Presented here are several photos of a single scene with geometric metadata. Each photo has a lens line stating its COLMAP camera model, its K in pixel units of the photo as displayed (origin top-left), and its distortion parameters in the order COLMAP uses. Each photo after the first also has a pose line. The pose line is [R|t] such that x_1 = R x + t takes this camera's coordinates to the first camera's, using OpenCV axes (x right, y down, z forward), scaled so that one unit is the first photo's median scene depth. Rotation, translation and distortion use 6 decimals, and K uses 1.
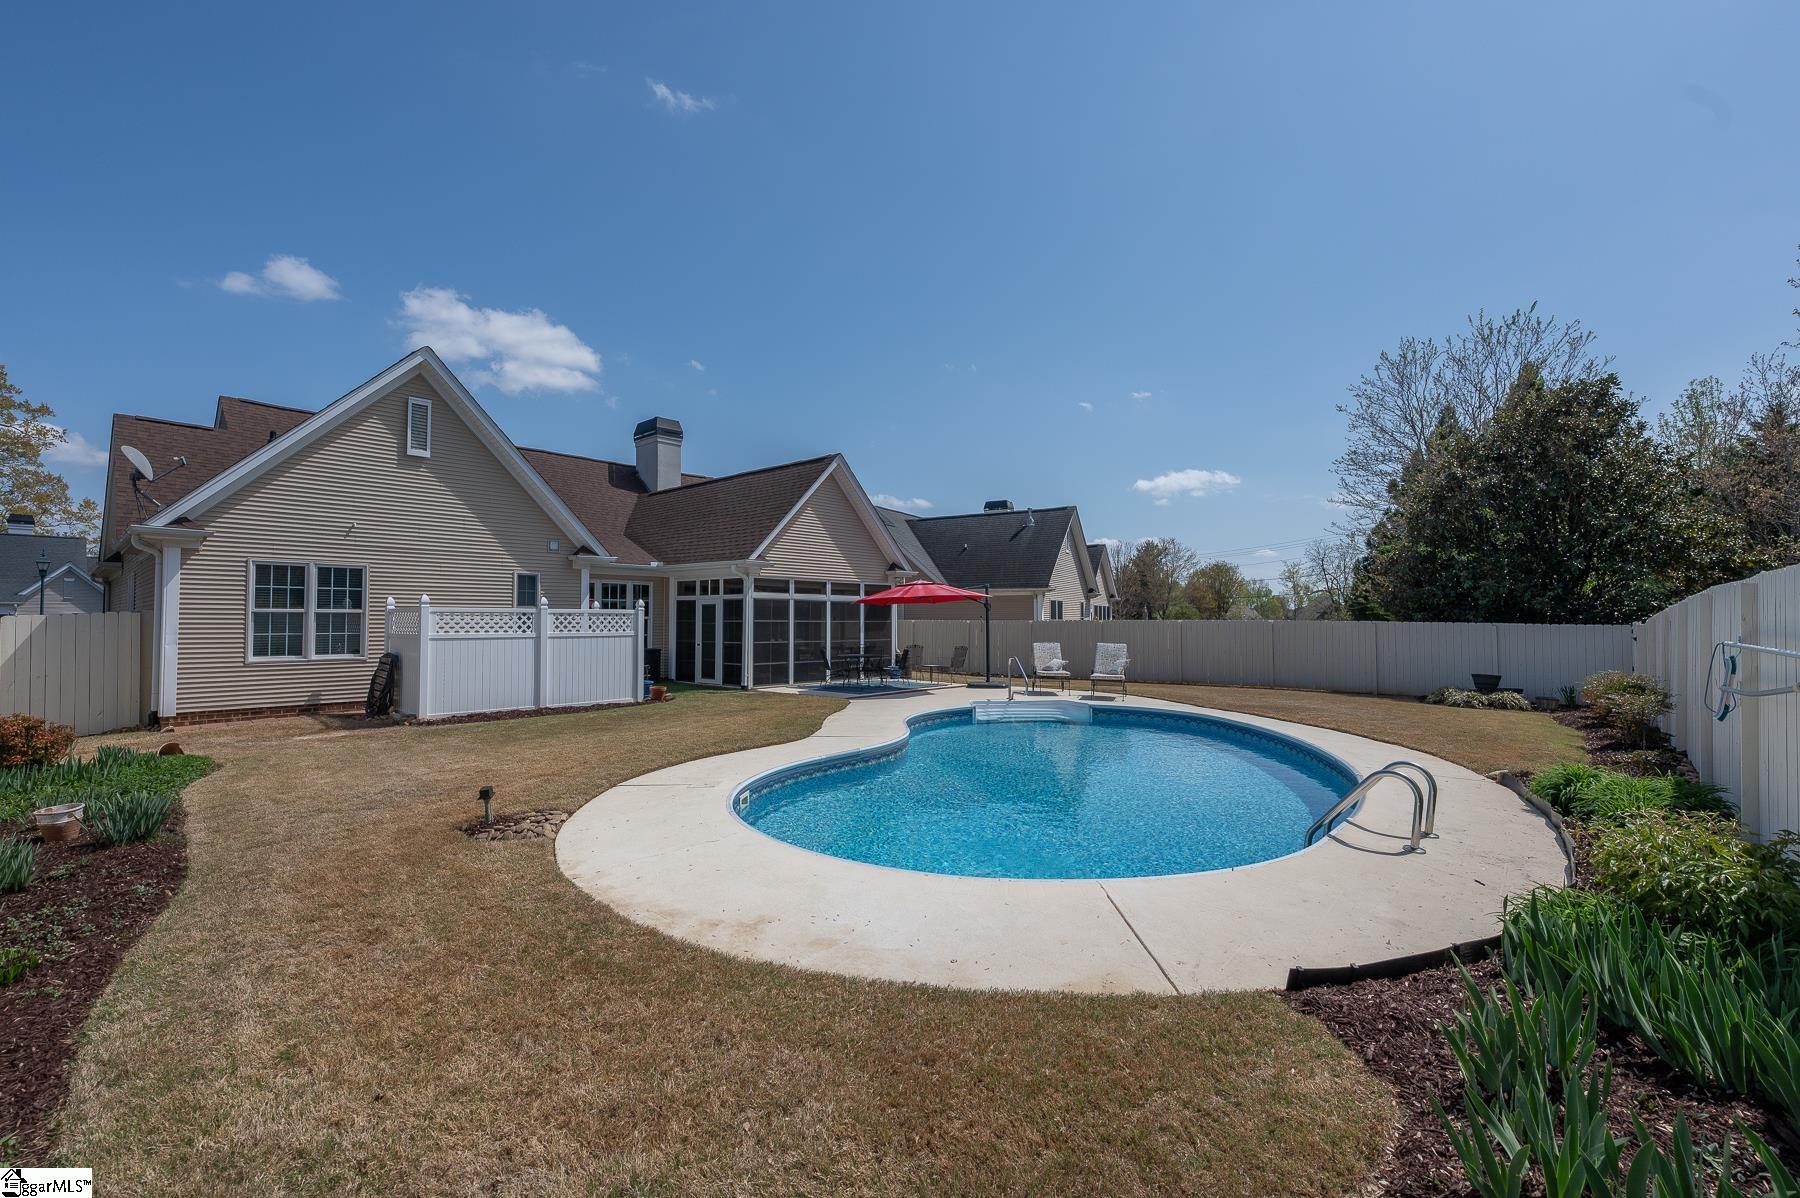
lens RADIAL K [[786.6, 0, 900.0], [0, 786.6, 599.0], [0, 0, 1]] dist [0.000174, 0.000711]
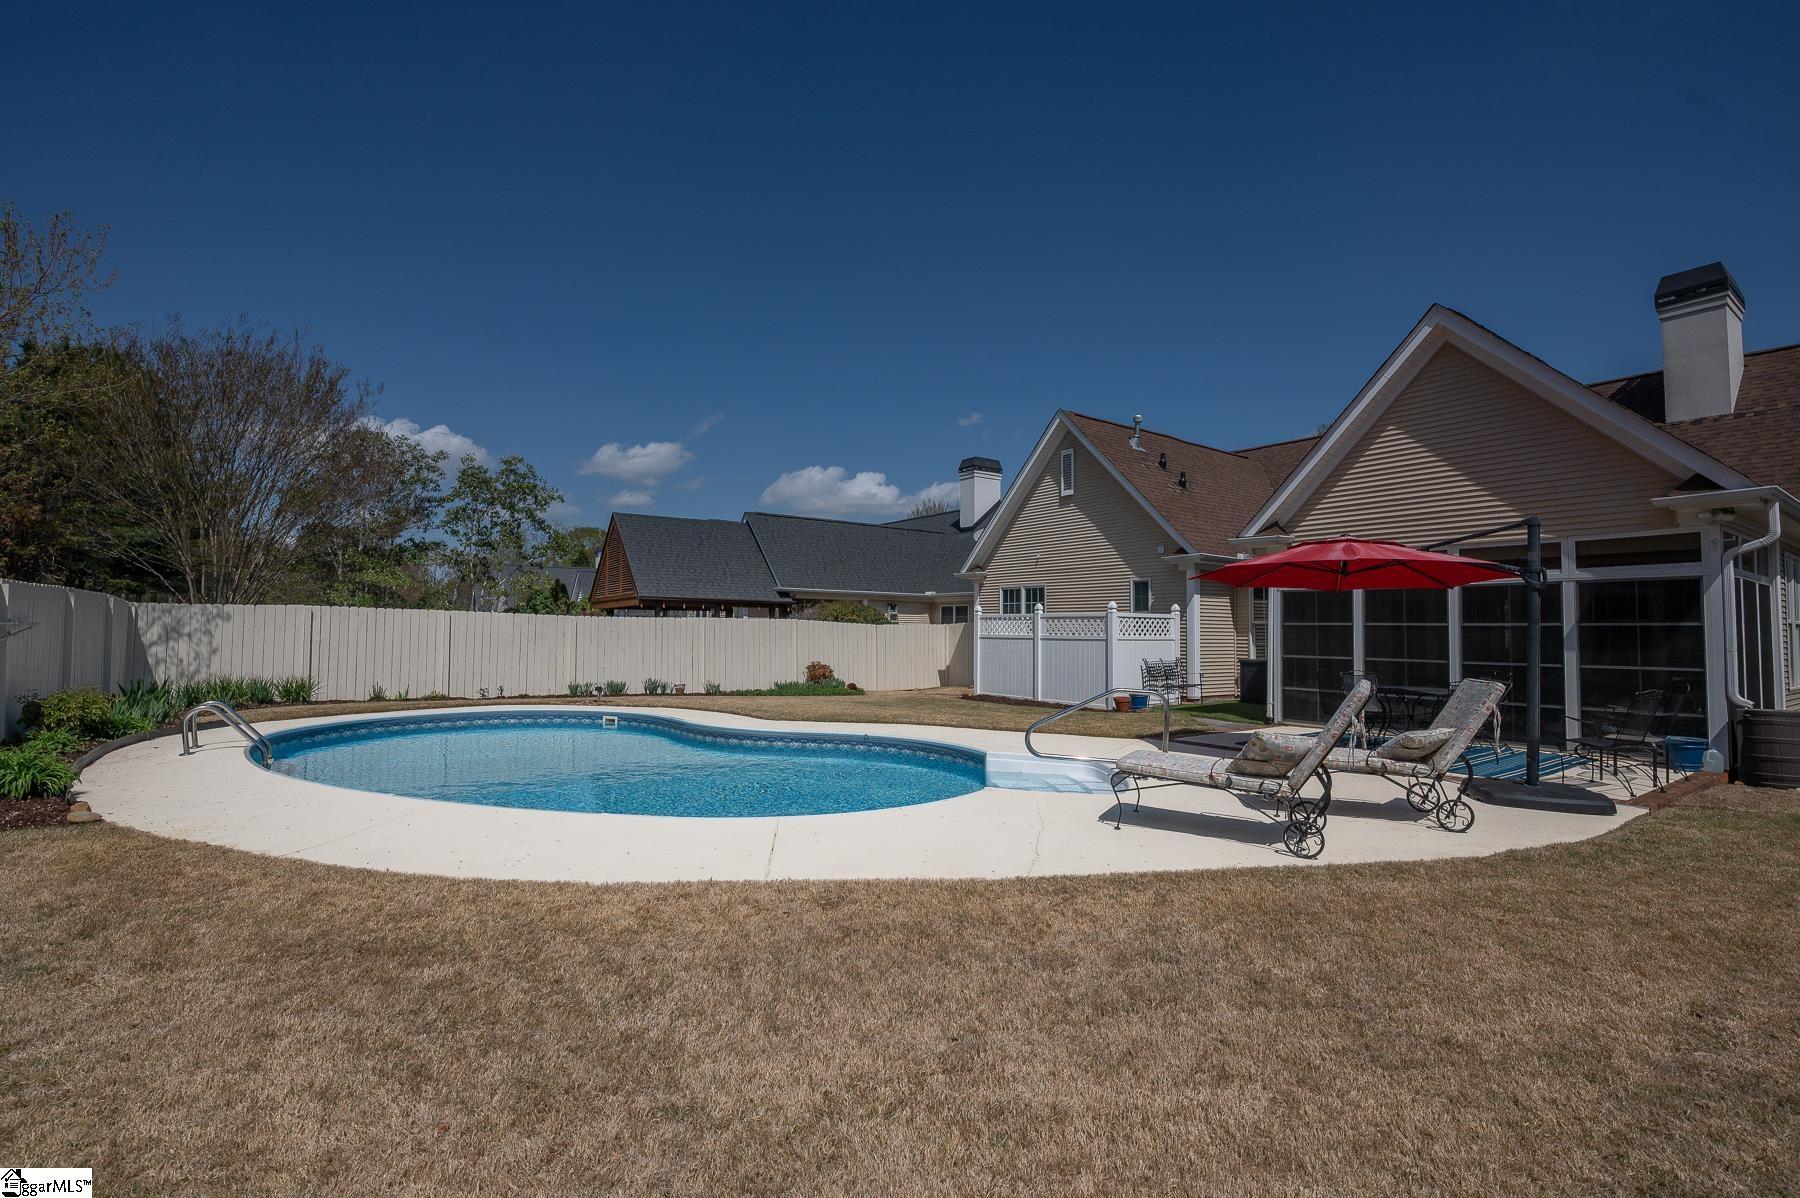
lens RADIAL K [[804.1, 0, 855.3], [0, 804.1, 597.2], [0, 0, 1]] dist [-0.000424, -0.000055]
pose [[-0.288514, -0.039419, -0.956664, 0.627852], [0.022498, 0.998597, -0.047932, 0.031943], [0.957211, -0.035352, -0.287222, 0.906566]]
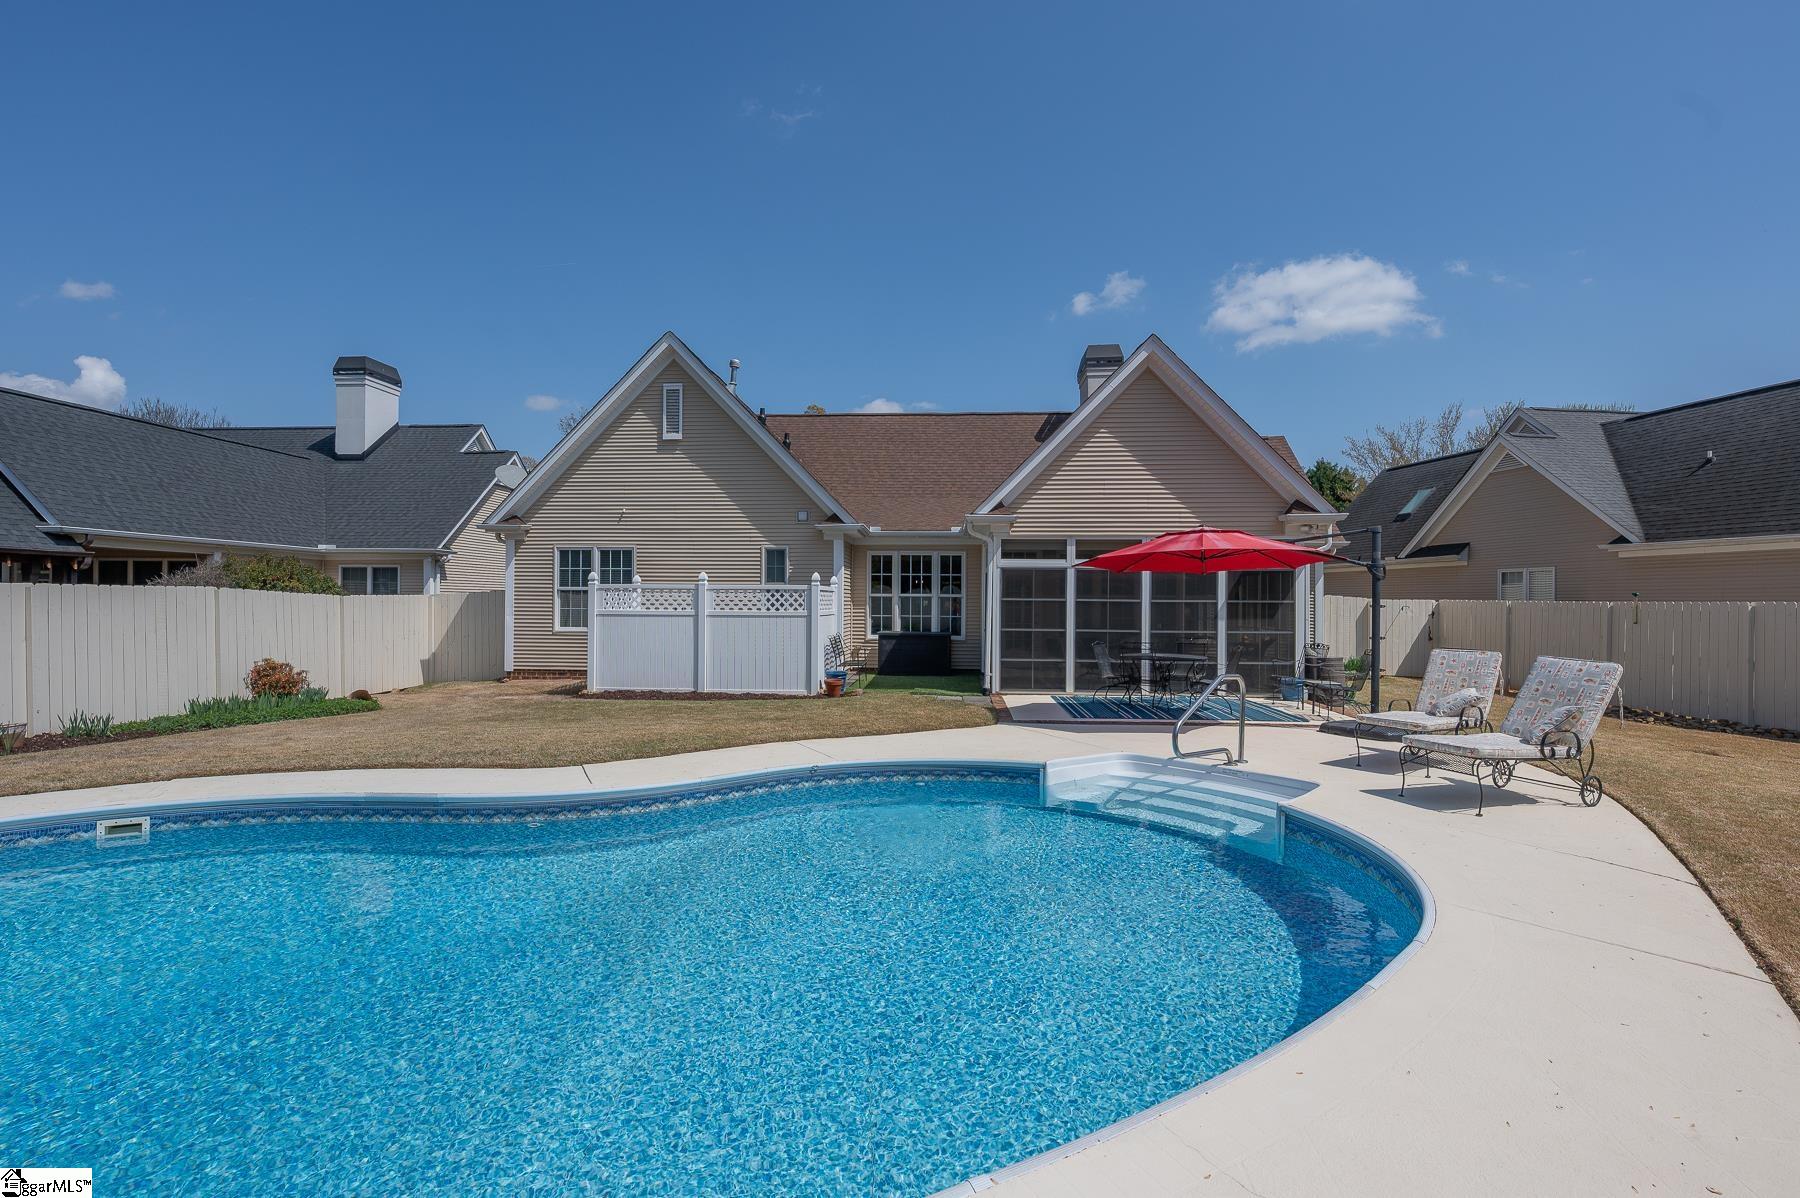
lens RADIAL K [[849.9, 0, 896.3], [0, 849.9, 602.0], [0, 0, 1]] dist [-0.001537, -0.000143]
pose [[0.587273, 0.006552, -0.809363, 0.413493], [0.018908, 0.999583, 0.021812, 0.012424], [0.809168, -0.028113, 0.586904, 0.500350]]
